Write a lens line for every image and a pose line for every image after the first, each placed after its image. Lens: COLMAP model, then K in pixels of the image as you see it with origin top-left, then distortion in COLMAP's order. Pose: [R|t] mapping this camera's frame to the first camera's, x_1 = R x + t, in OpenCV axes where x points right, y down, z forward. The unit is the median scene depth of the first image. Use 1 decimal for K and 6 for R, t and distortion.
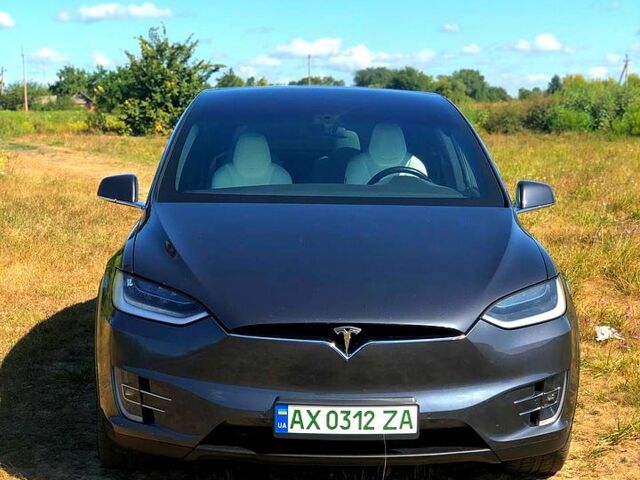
lens RADIAL K [[1358.3, 0, 320.0], [0, 1358.3, 240.0], [0, 0, 1]] dist [0.010416, 0.612207]
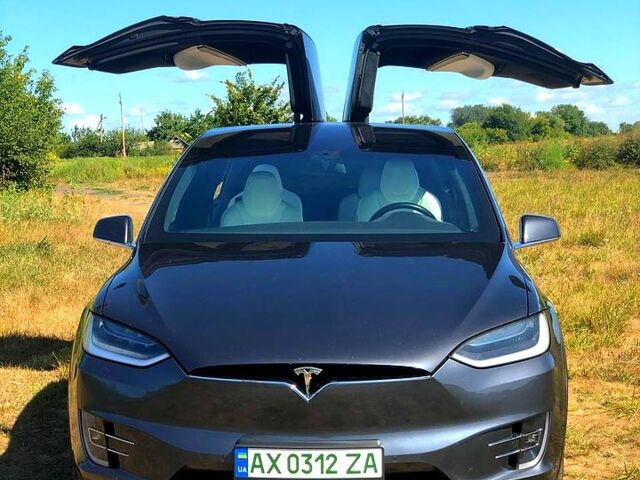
lens RADIAL K [[1358.3, 0, 320.0], [0, 1358.3, 240.0], [0, 0, 1]] dist [0.010416, 0.612207]
pose [[0.996323, -0.016627, -0.084047, 0.101912], [0.014100, 0.999433, -0.030578, 0.002586], [0.084508, 0.029280, 0.995993, 0.028471]]
